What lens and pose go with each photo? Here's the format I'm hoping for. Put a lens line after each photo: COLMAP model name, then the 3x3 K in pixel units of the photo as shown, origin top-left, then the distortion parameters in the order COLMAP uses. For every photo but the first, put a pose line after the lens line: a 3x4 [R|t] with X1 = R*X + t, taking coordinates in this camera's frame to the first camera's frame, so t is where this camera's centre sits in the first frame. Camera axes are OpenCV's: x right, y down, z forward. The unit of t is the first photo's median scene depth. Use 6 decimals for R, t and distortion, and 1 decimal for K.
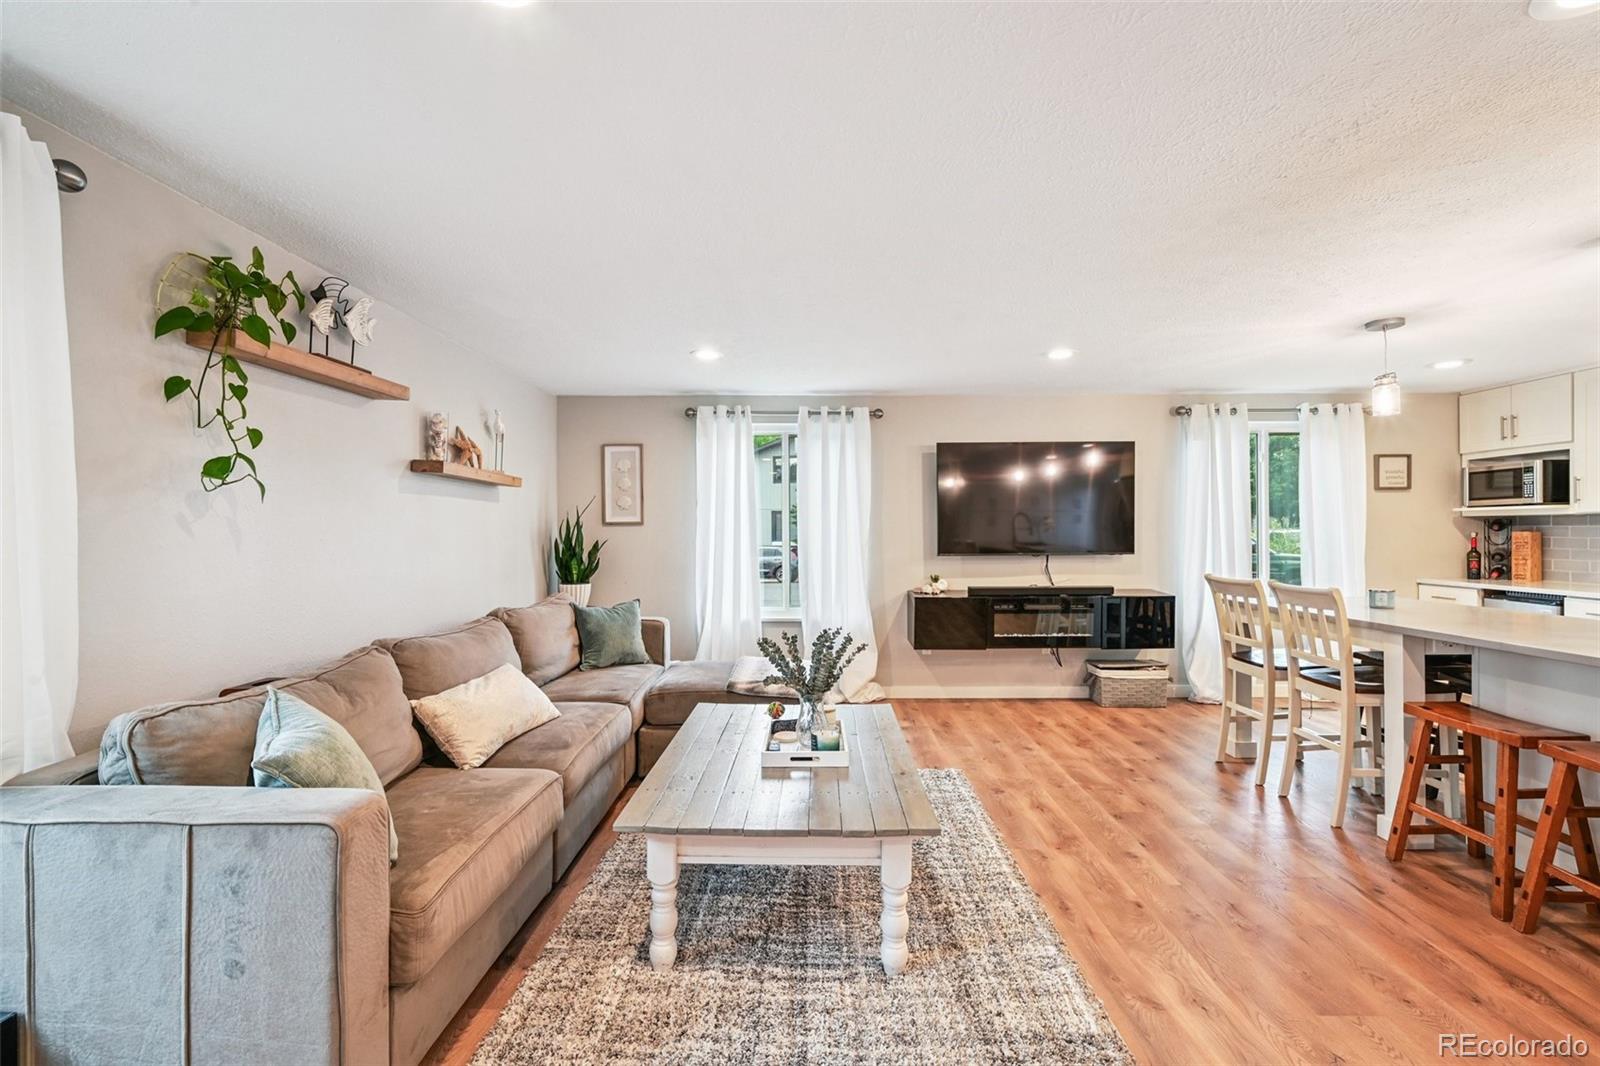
lens RADIAL K [[683.3, 0, 801.6], [0, 683.3, 533.2], [0, 0, 1]] dist [-0.002250, -0.000257]
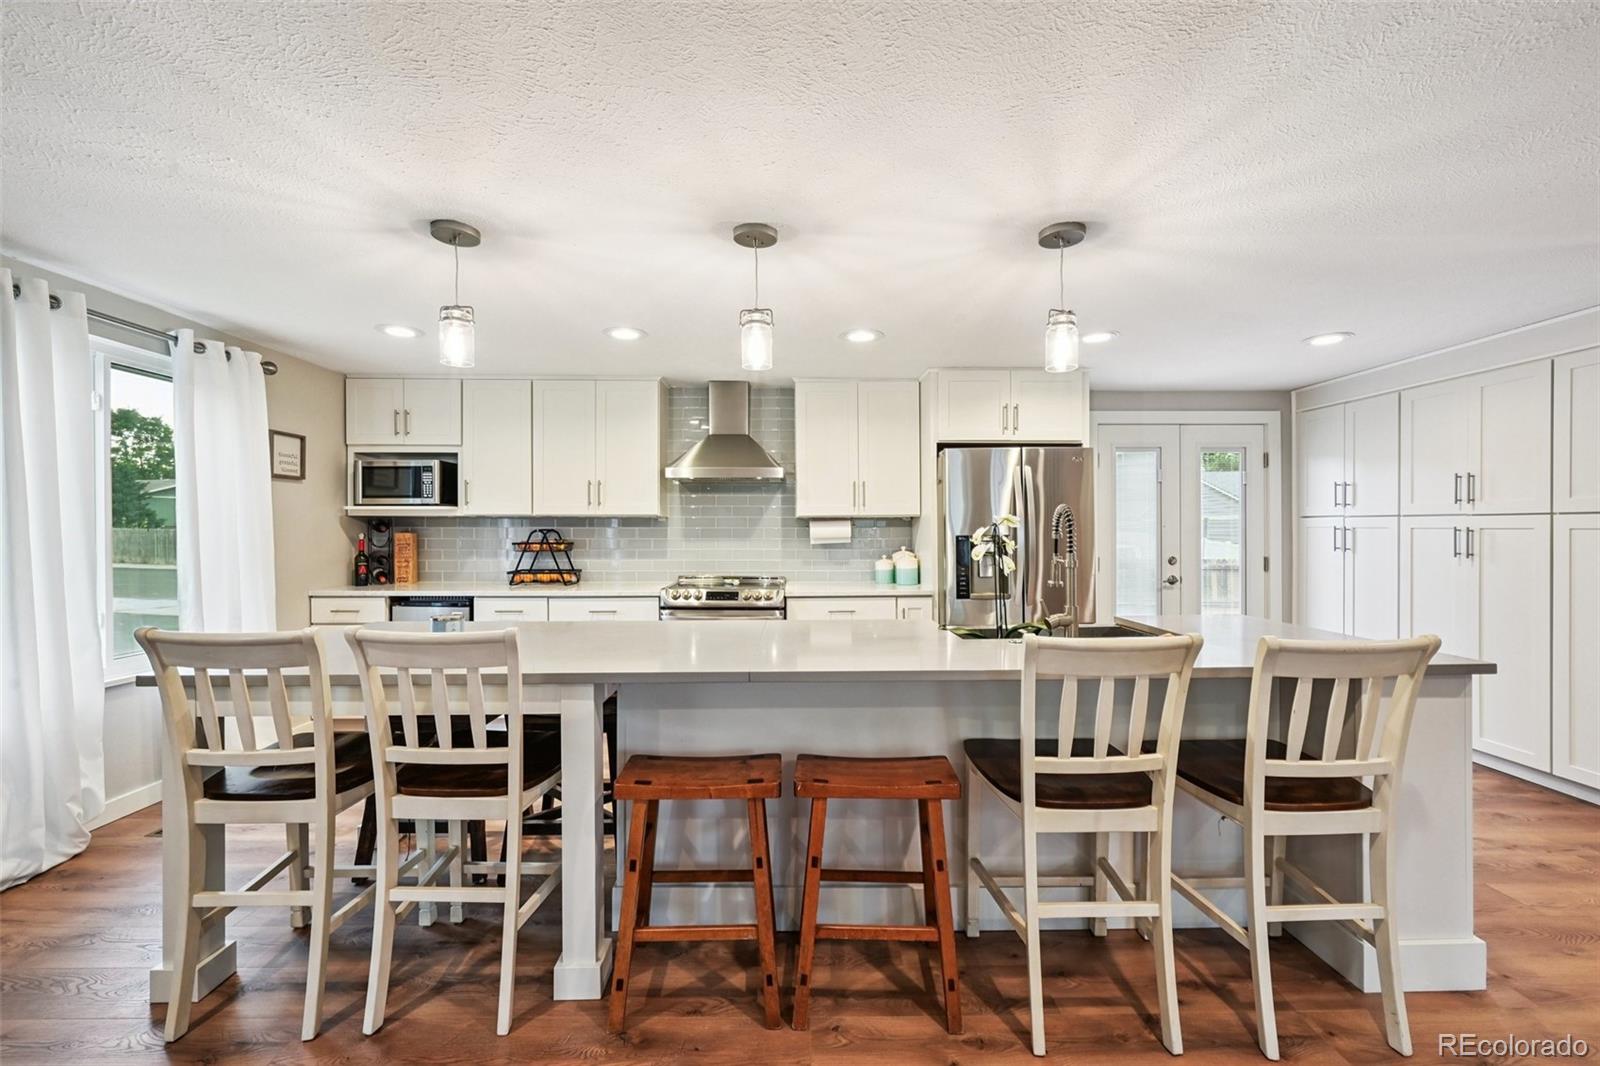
lens RADIAL K [[636.4, 0, 807.1], [0, 636.4, 530.6], [0, 0, 1]] dist [-0.003698, 0.000472]
pose [[-0.029613, 0.004760, 0.999550, 0.145793], [0.002554, 0.999986, -0.004687, 0.000139], [-0.999558, 0.002414, -0.029625, 0.487804]]
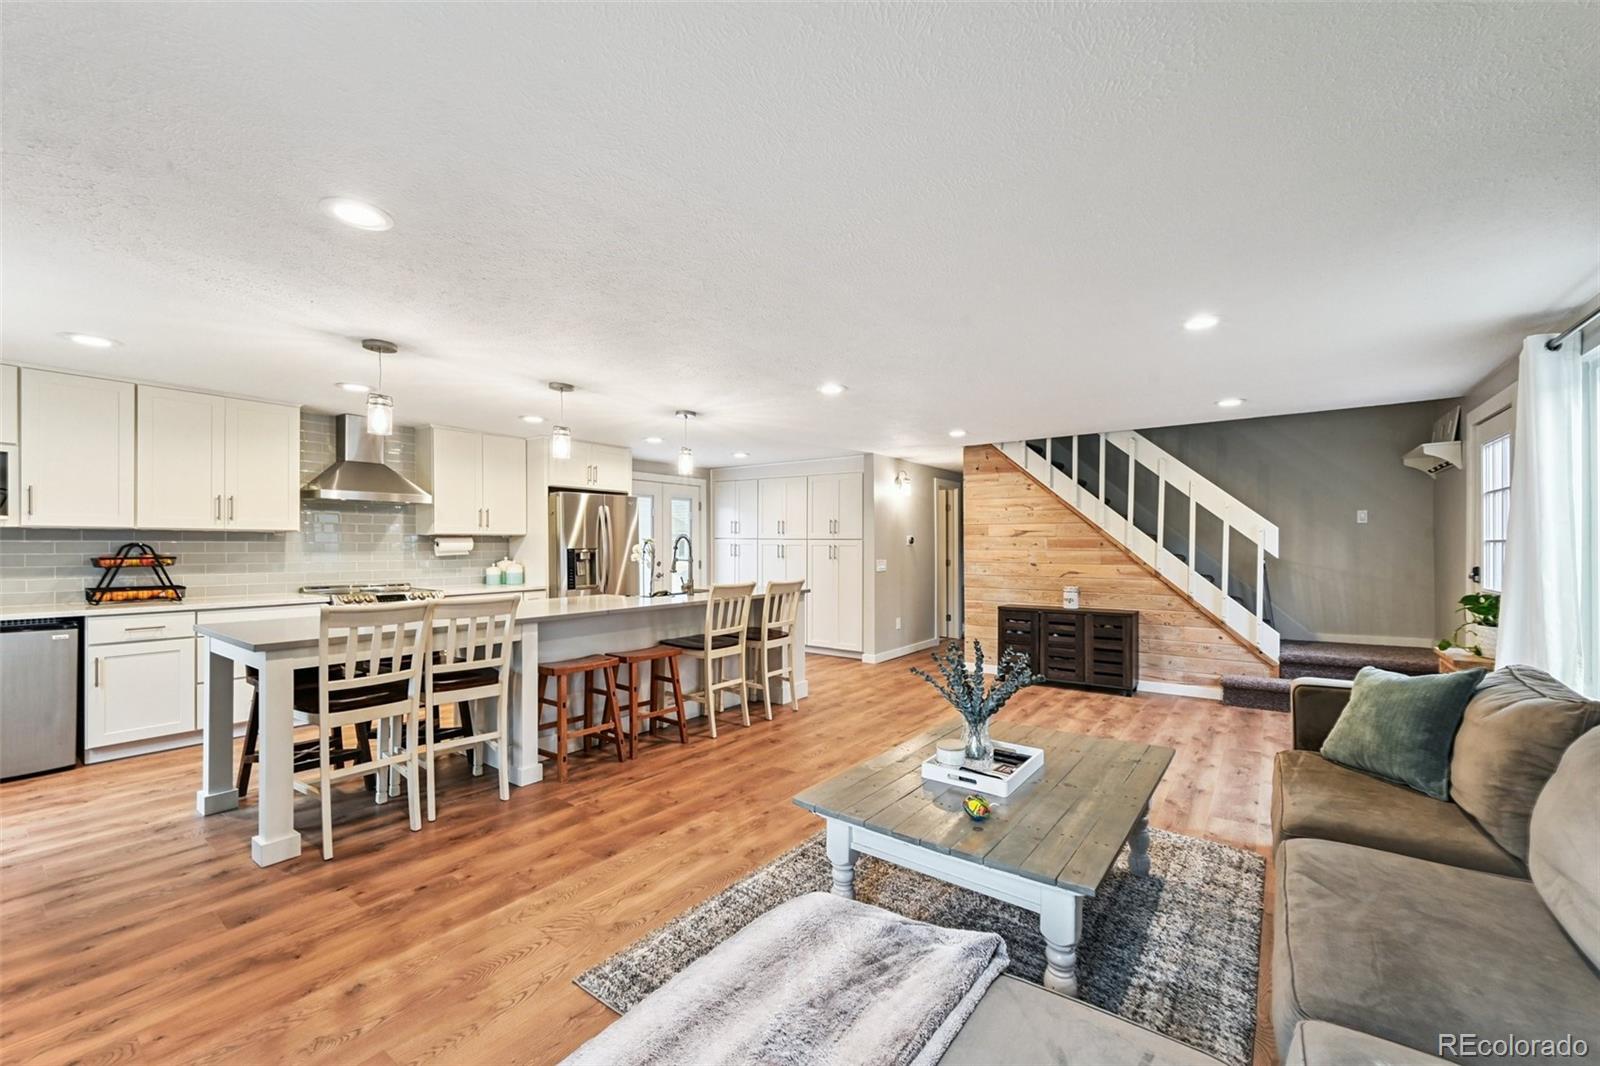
lens RADIAL K [[636.4, 0, 803.9], [0, 636.4, 544.3], [0, 0, 1]] dist [-0.003698, 0.000472]
pose [[-0.811455, 0.003452, 0.584405, -0.172168], [0.002131, 0.999993, -0.002948, -0.001114], [-0.584411, -0.001147, -0.811457, 1.038324]]
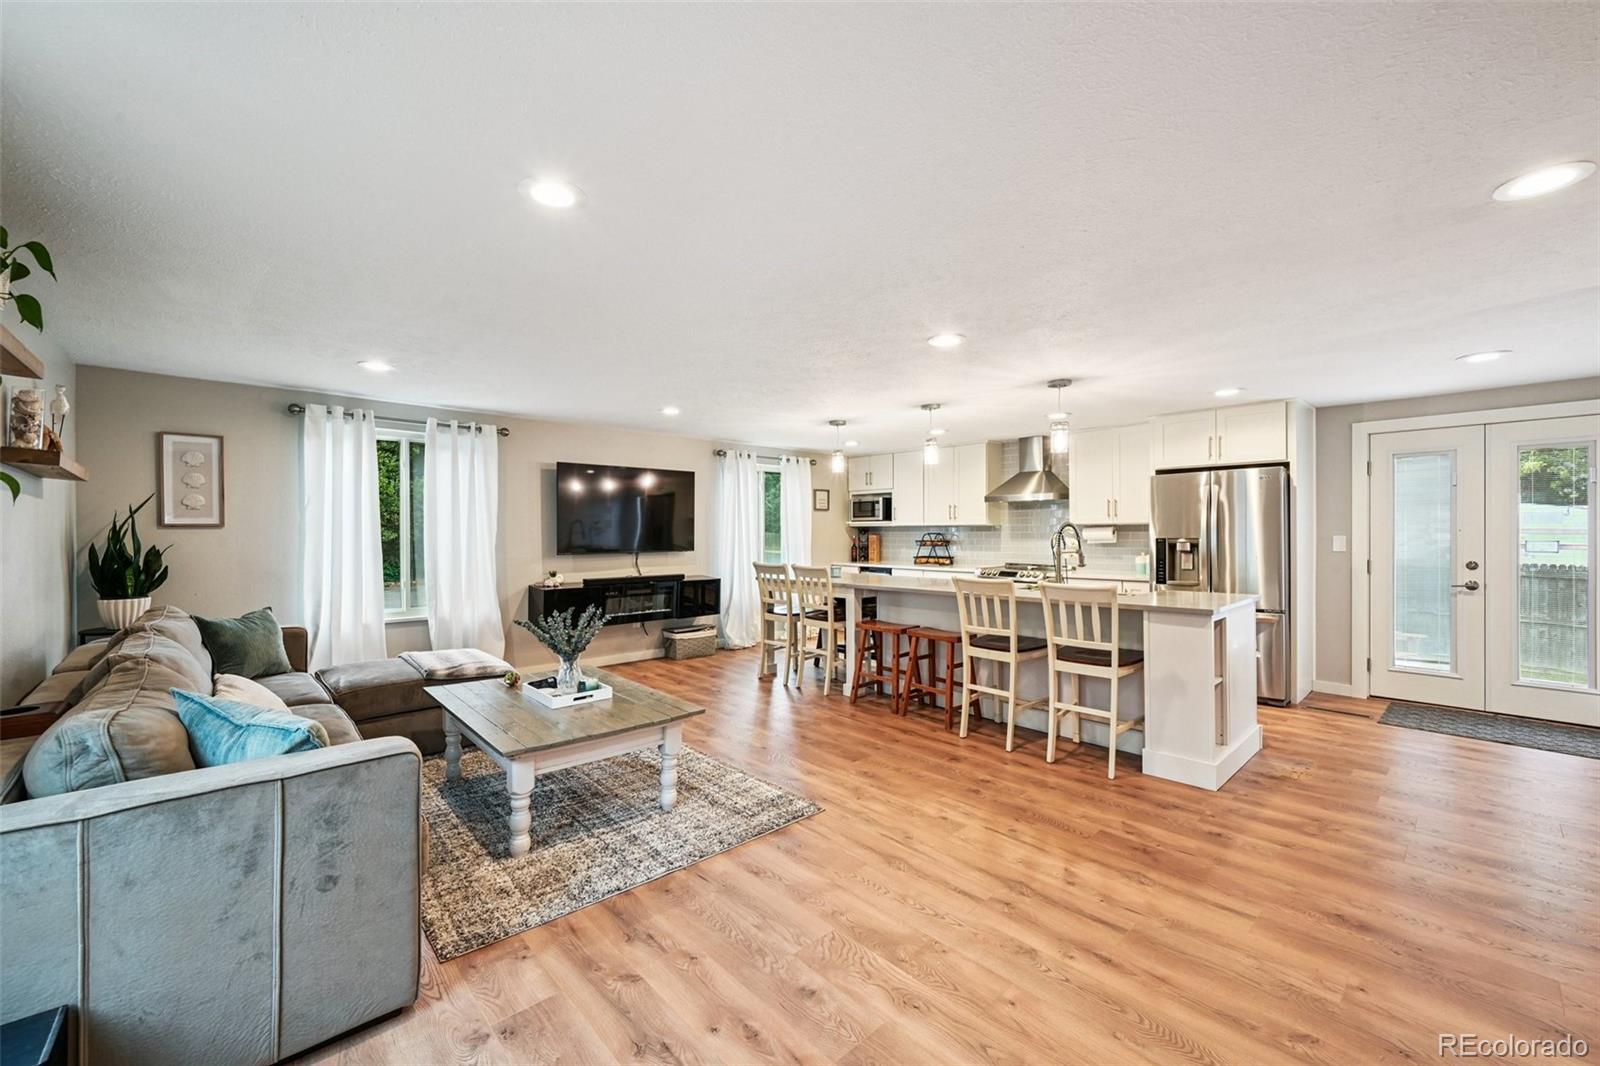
lens RADIAL K [[636.4, 0, 805.7], [0, 636.4, 537.0], [0, 0, 1]] dist [-0.003698, 0.000472]
pose [[0.723866, -0.002114, 0.689937, -0.288692], [-0.000061, 0.999995, 0.003129, -0.002710], [-0.689941, -0.002308, 0.723862, -0.135328]]
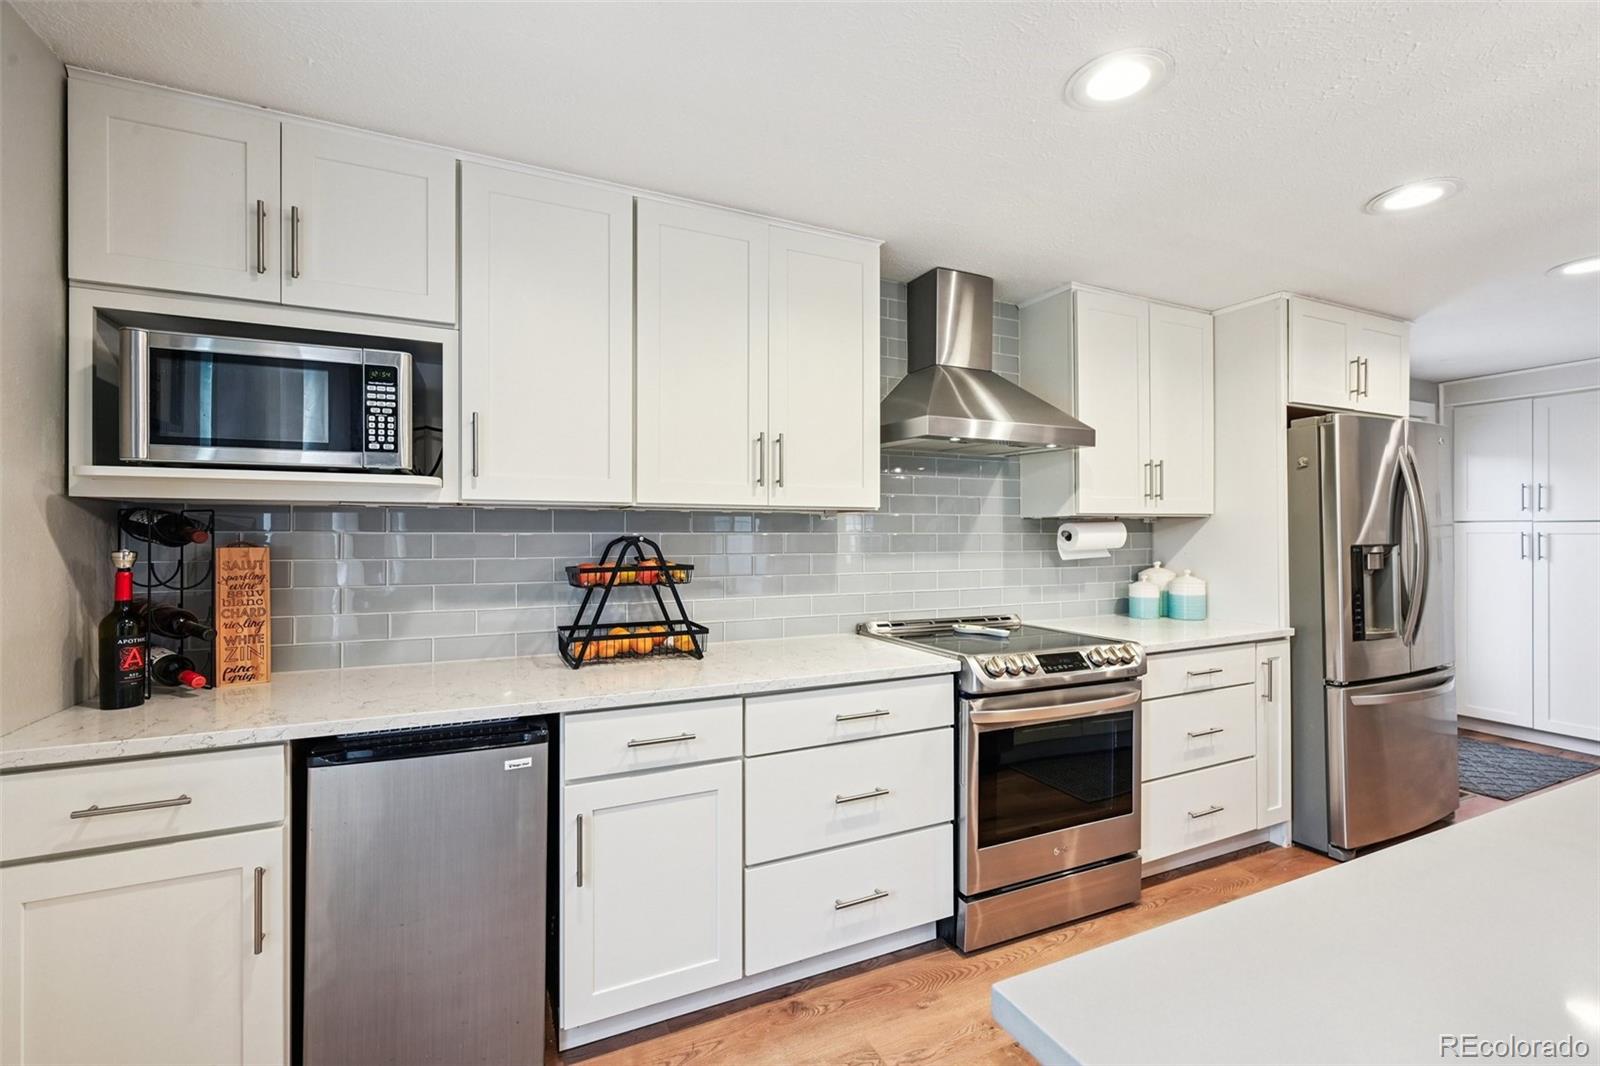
lens RADIAL K [[683.3, 0, 800.6], [0, 683.3, 533.5], [0, 0, 1]] dist [-0.002250, -0.000257]
pose [[-0.432965, 0.006626, 0.901386, 0.651376], [0.004775, 0.999976, -0.005057, -0.006752], [-0.901398, 0.002114, -0.432986, 0.960609]]
